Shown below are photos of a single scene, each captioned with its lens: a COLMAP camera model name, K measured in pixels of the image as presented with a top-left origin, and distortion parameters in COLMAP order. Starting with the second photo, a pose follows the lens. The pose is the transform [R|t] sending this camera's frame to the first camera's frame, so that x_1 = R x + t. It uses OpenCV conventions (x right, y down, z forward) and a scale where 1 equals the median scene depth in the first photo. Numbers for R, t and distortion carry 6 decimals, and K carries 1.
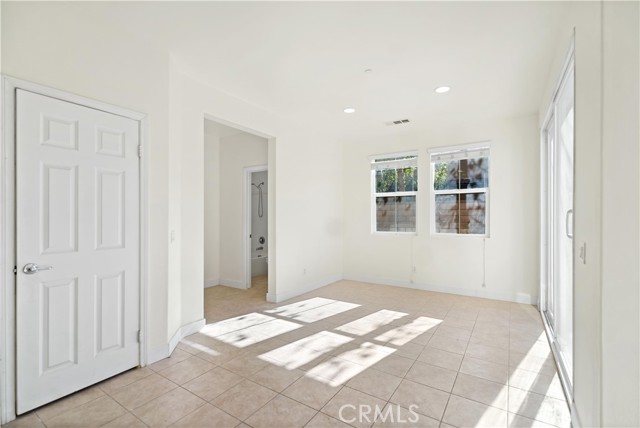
lens RADIAL K [[291.6, 0, 319.0], [0, 291.6, 218.1], [0, 0, 1]] dist [-0.001720, -0.000670]
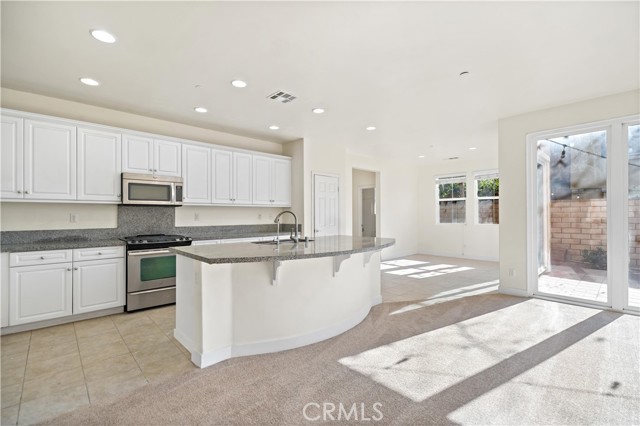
lens RADIAL K [[291.6, 0, 321.1], [0, 291.6, 212.5], [0, 0, 1]] dist [-0.001720, -0.000670]
pose [[0.972785, -0.002655, -0.231694, -0.066165], [0.002678, 0.999996, -0.000216, -0.011528], [0.231694, -0.000410, 0.972789, -0.722444]]
